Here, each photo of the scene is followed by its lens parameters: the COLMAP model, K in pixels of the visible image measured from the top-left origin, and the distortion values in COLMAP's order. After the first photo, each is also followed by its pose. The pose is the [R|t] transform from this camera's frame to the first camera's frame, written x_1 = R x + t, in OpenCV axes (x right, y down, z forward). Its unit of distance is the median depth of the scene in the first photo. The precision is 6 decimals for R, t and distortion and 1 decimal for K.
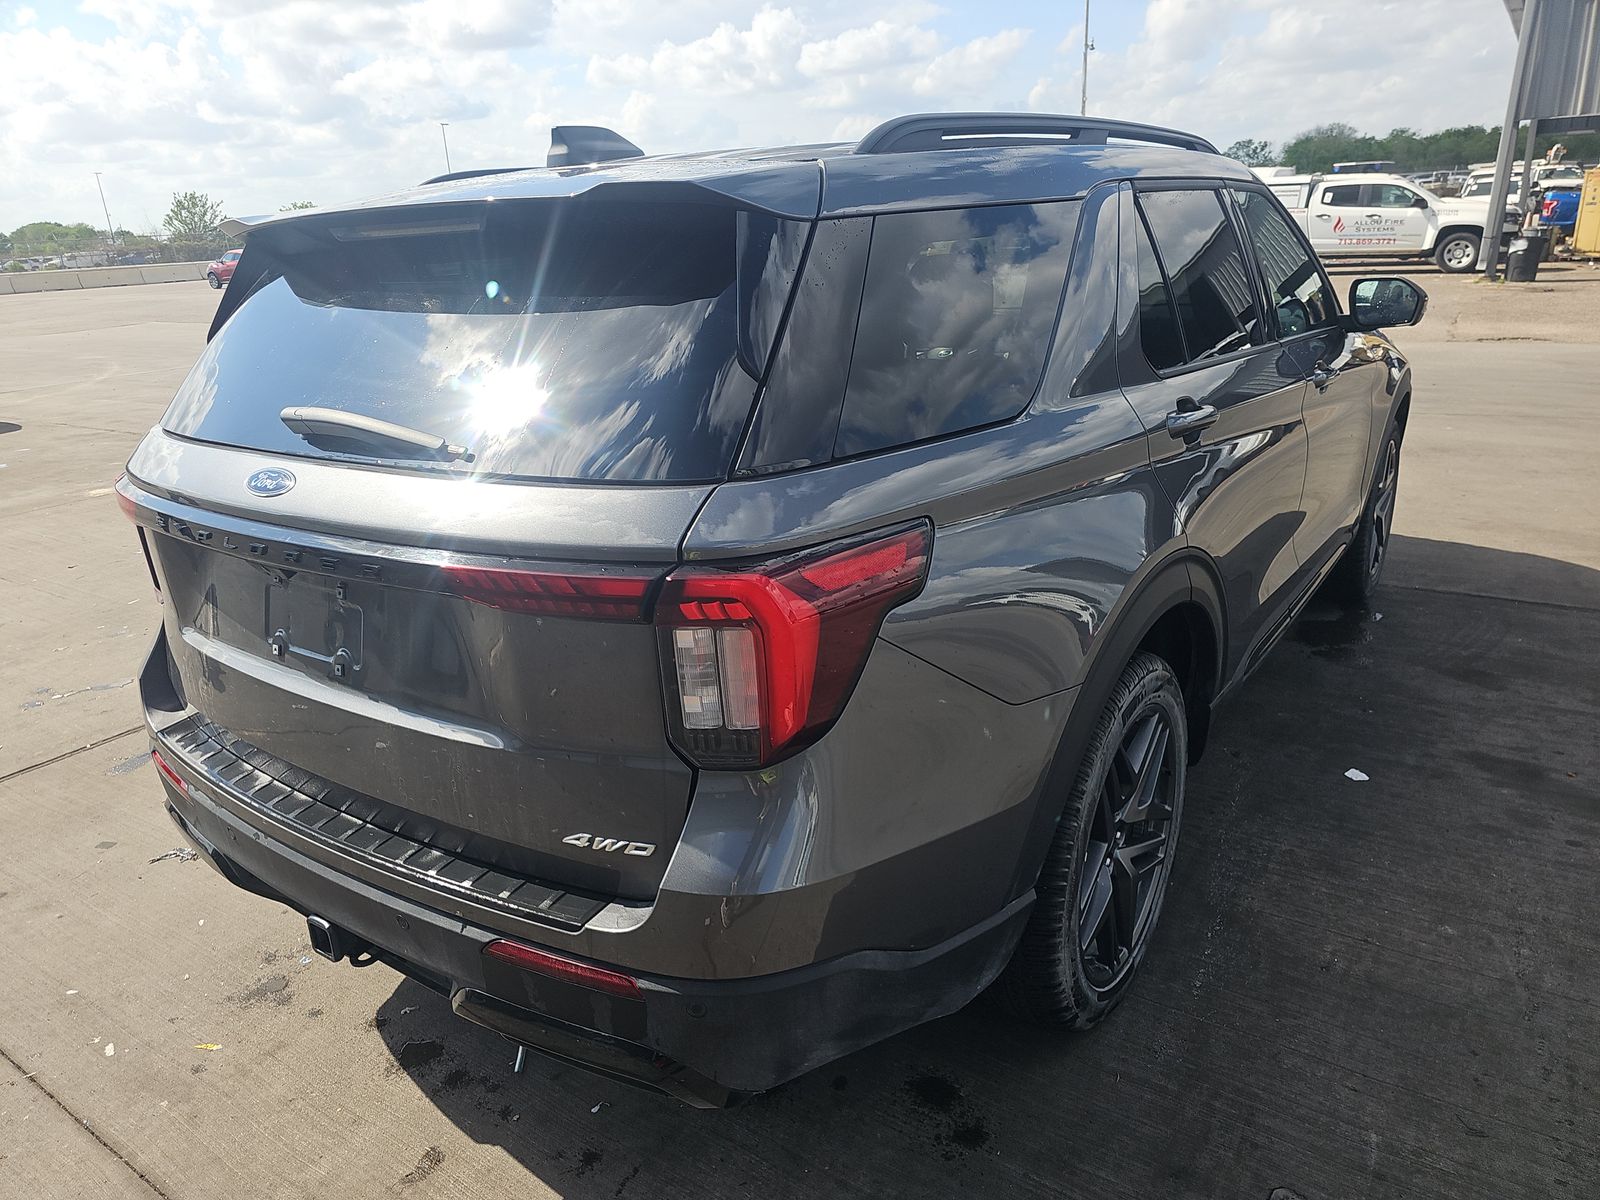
lens RADIAL K [[1055.8, 0, 794.9], [0, 1055.8, 601.5], [0, 0, 1]] dist [0.038681, -0.039088]
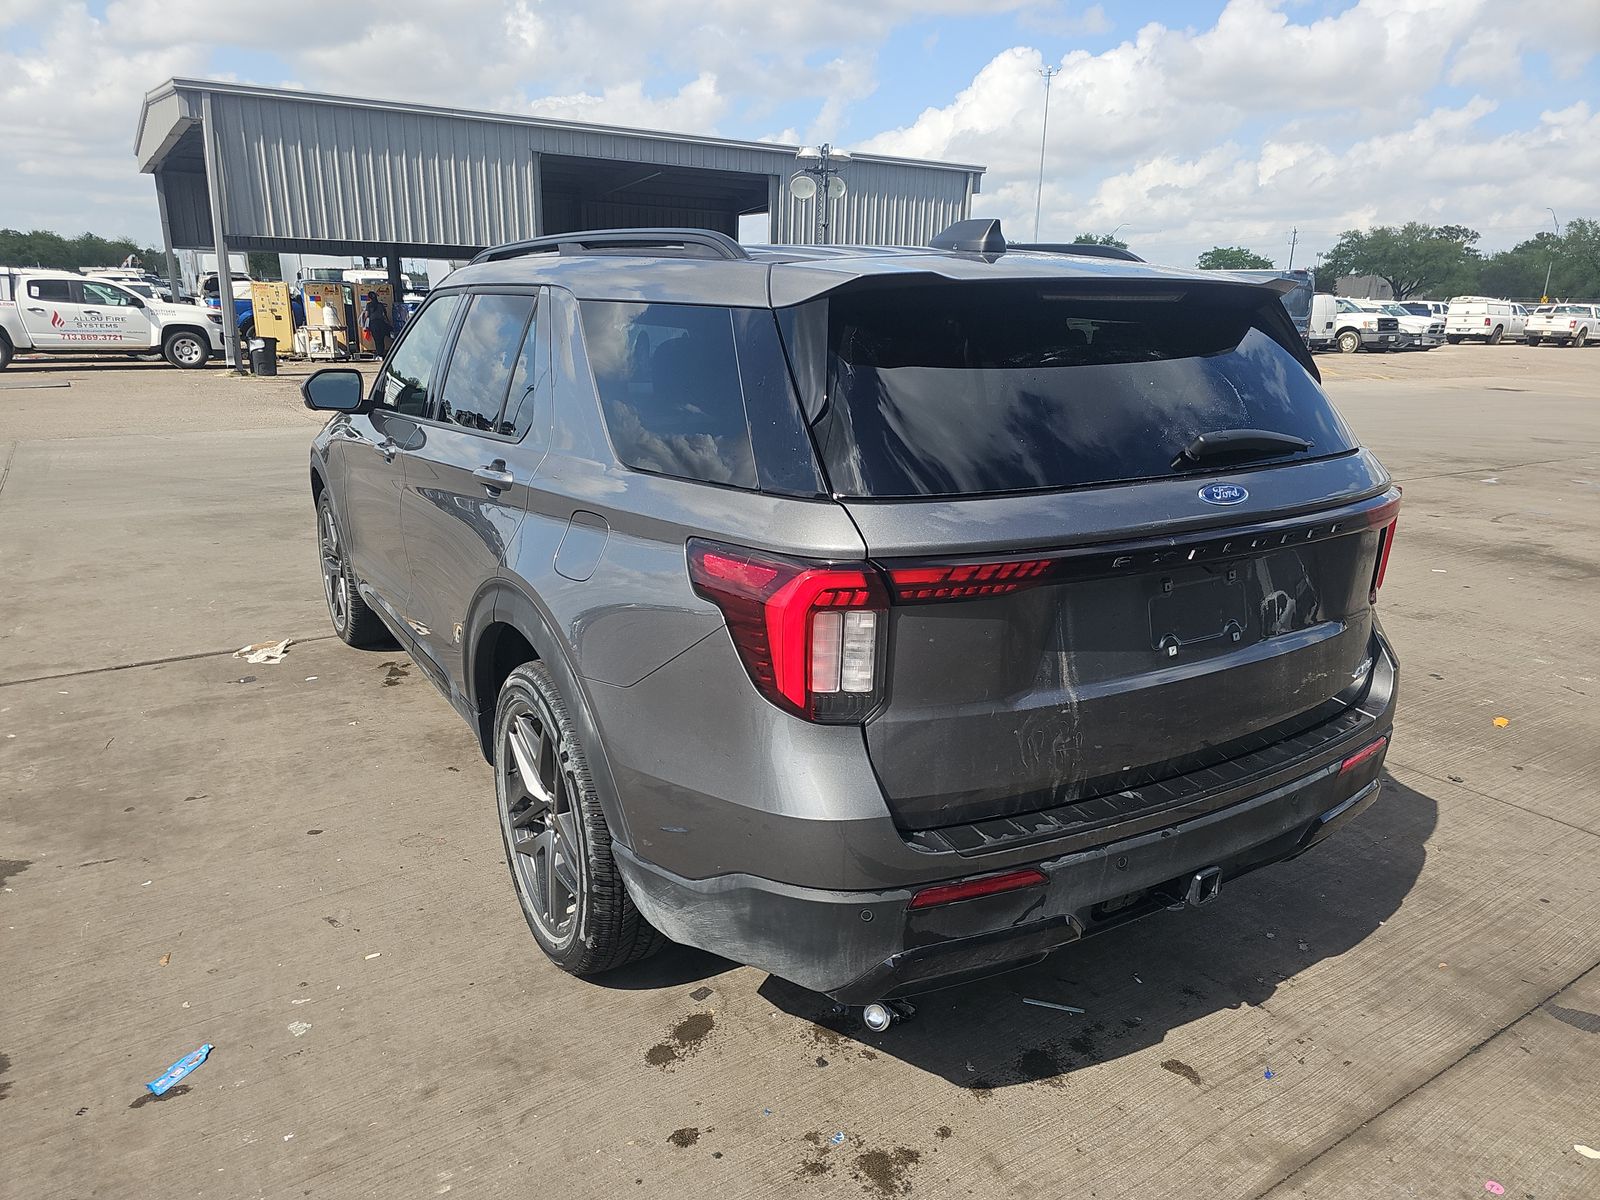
lens RADIAL K [[1055.8, 0, 750.0], [0, 1055.8, 604.5], [0, 0, 1]] dist [0.038681, -0.039088]
pose [[0.402546, -0.197911, 0.893749, -0.158658], [0.273116, 0.957846, 0.089093, -0.021608], [-0.873707, 0.208234, 0.439630, 0.083931]]
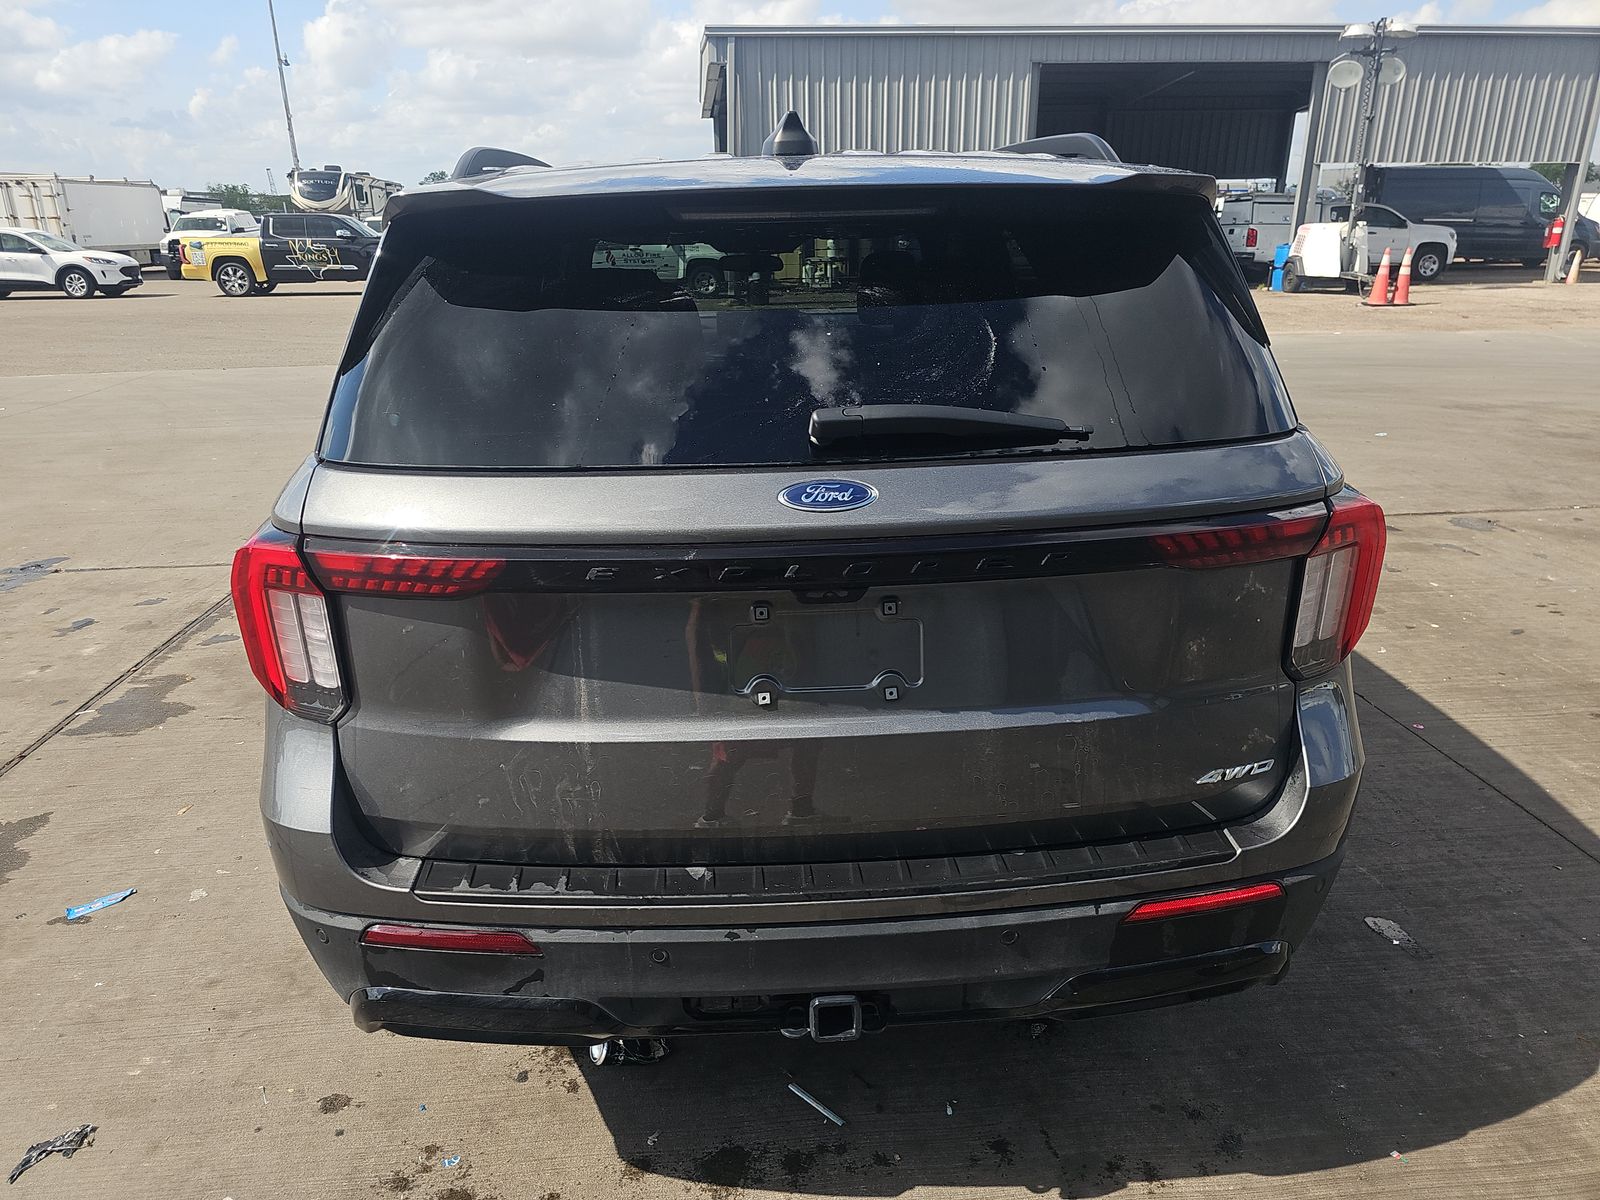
lens RADIAL K [[1055.8, 0, 781.4], [0, 1055.8, 594.6], [0, 0, 1]] dist [0.038681, -0.039088]
pose [[0.782182, -0.169281, 0.599612, -0.091308], [0.185621, 0.981995, 0.035095, -0.006063], [-0.594757, 0.083850, 0.799521, 0.029717]]
